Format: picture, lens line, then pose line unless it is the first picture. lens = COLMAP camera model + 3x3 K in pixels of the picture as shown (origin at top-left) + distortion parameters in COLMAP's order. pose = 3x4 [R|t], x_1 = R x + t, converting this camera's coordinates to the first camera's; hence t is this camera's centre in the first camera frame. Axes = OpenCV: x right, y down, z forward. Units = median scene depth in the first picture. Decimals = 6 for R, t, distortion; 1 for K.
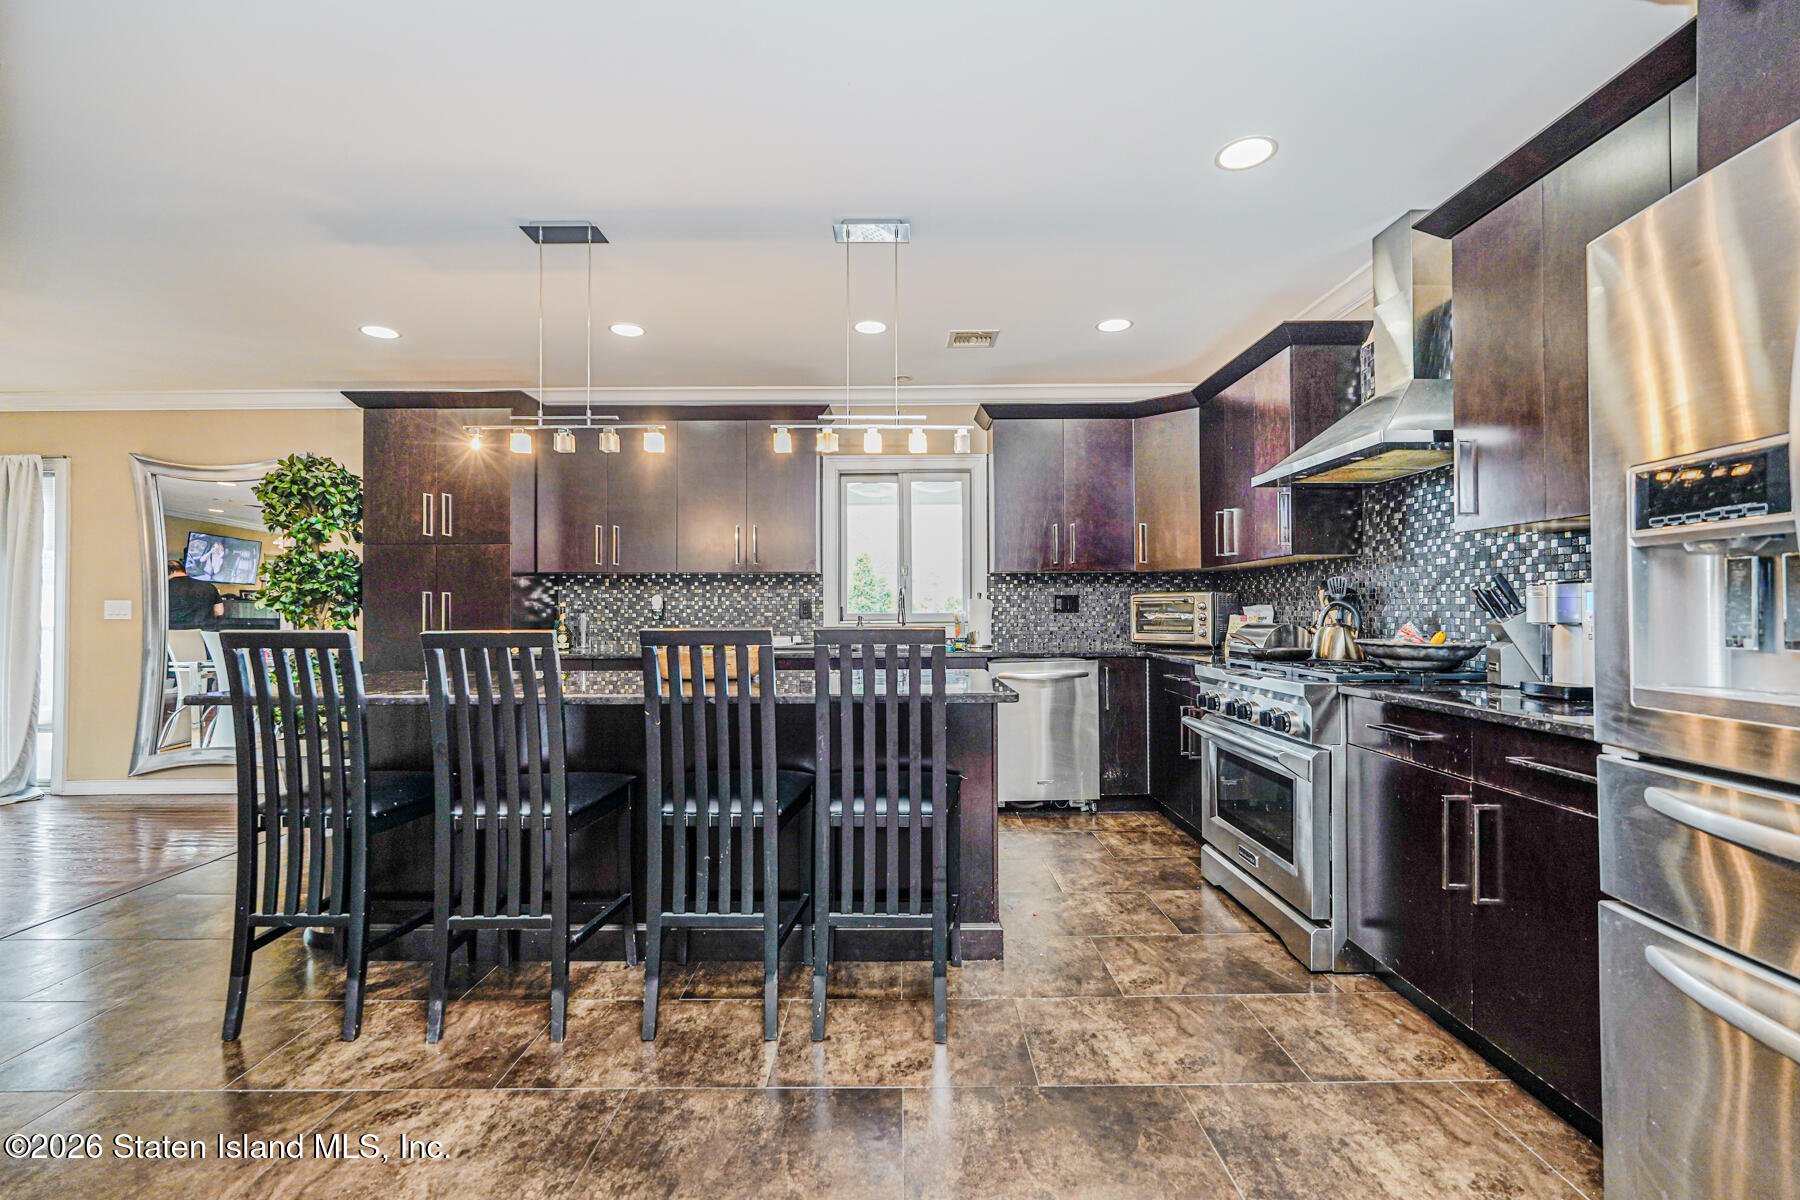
lens RADIAL K [[794.3, 0, 899.5], [0, 794.3, 604.0], [0, 0, 1]] dist [-0.018375, 0.011055]
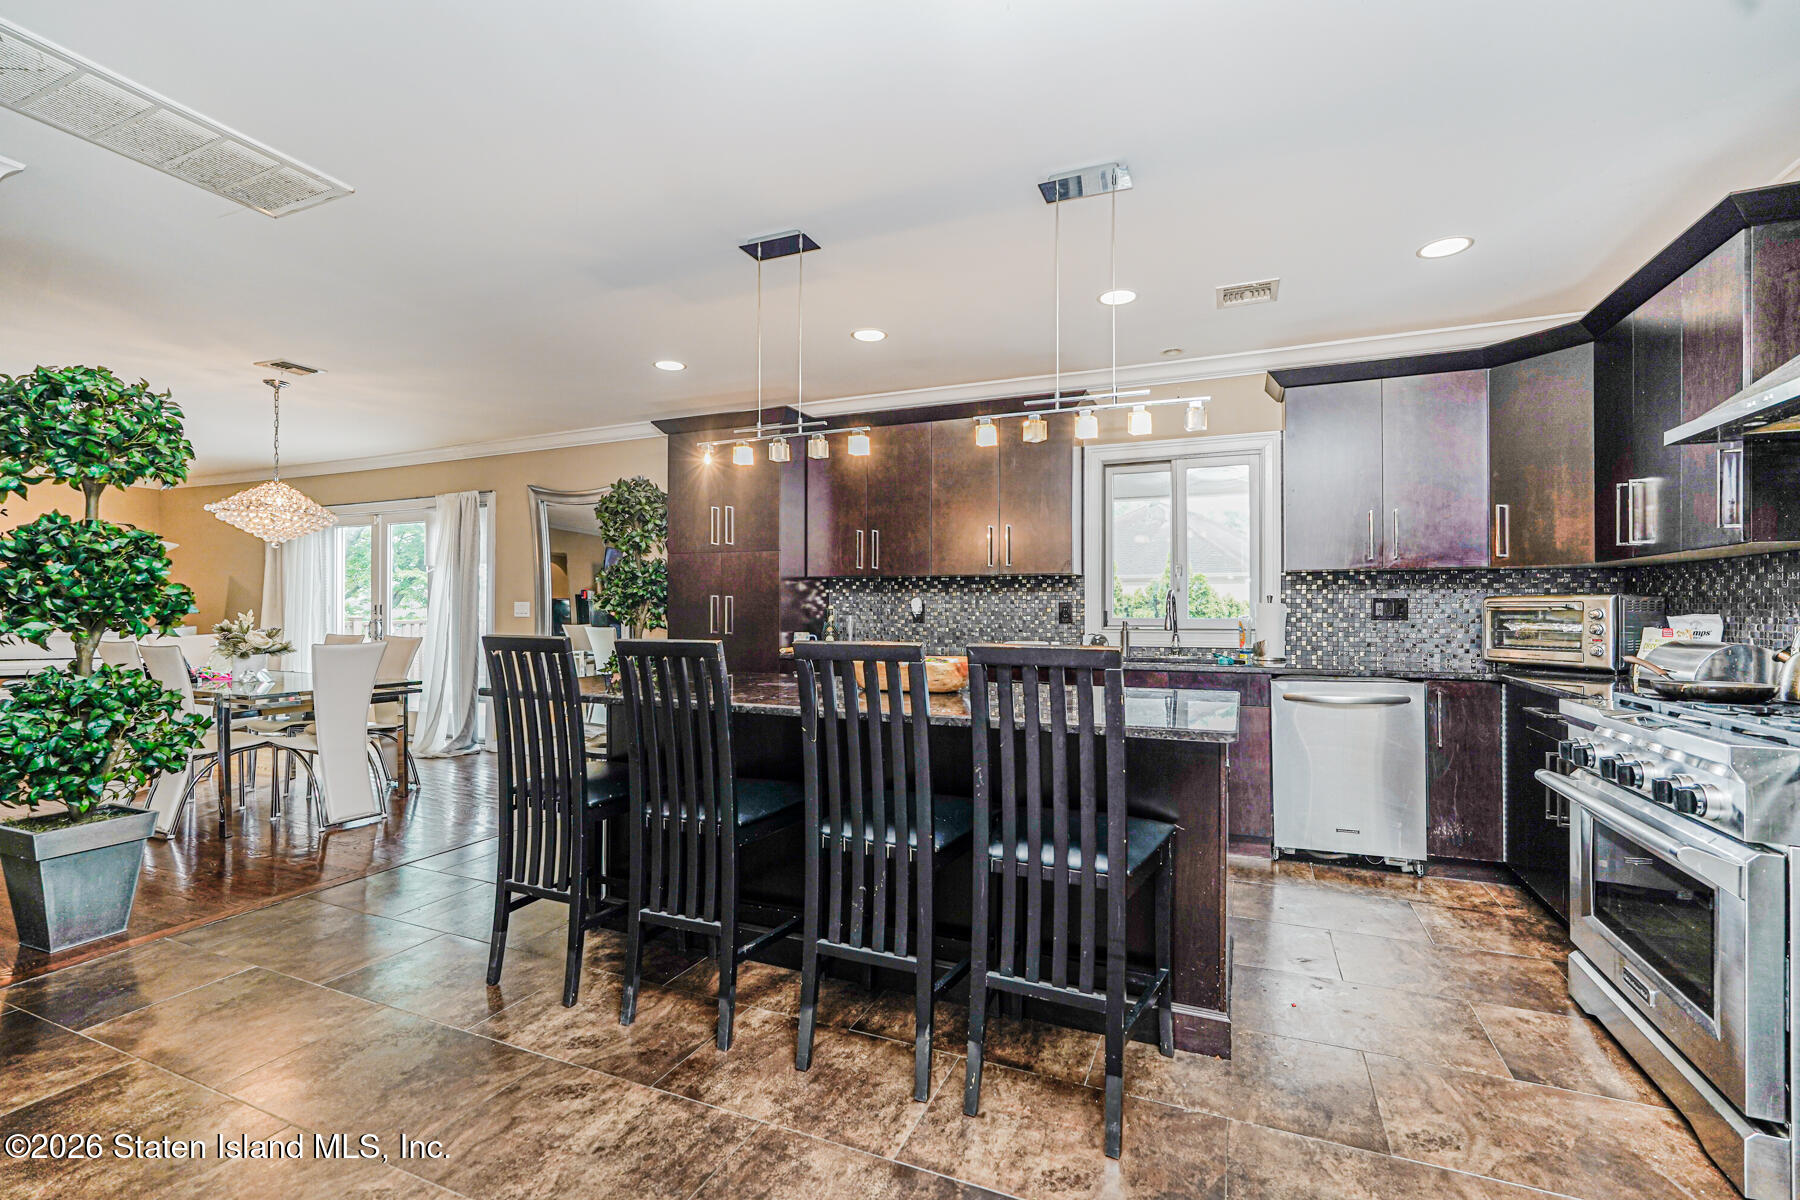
lens RADIAL K [[794.3, 0, 899.5], [0, 794.3, 604.0], [0, 0, 1]] dist [-0.018375, 0.011055]
pose [[0.918172, 0.003742, -0.396164, 0.111714], [-0.002306, 0.999989, 0.004103, -0.011774], [0.396175, -0.002854, 0.918170, 0.110308]]
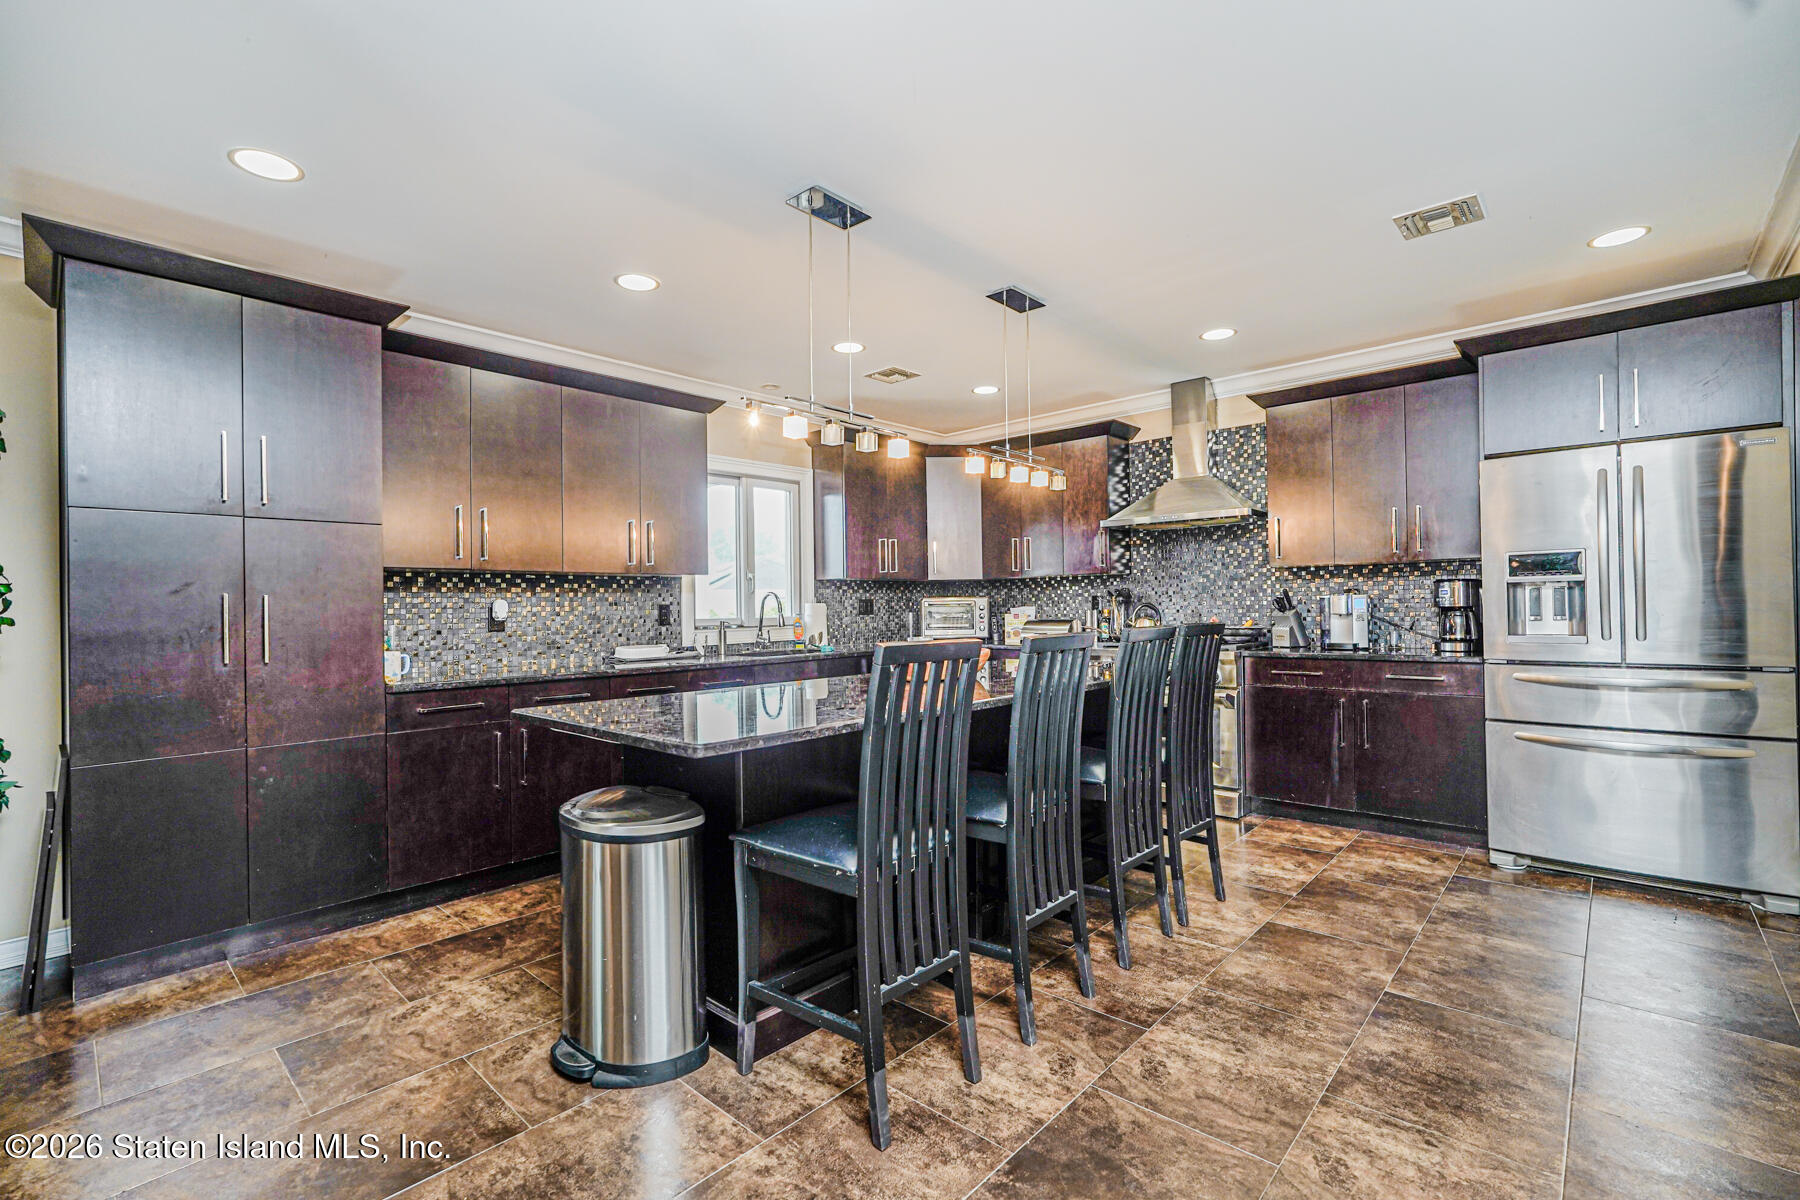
lens RADIAL K [[794.3, 0, 899.5], [0, 794.3, 604.0], [0, 0, 1]] dist [-0.018375, 0.011055]
pose [[0.673984, -0.005188, 0.738728, -0.958735], [0.007019, 0.999975, 0.000619, -0.006994], [-0.738713, 0.004768, 0.674003, 0.289384]]
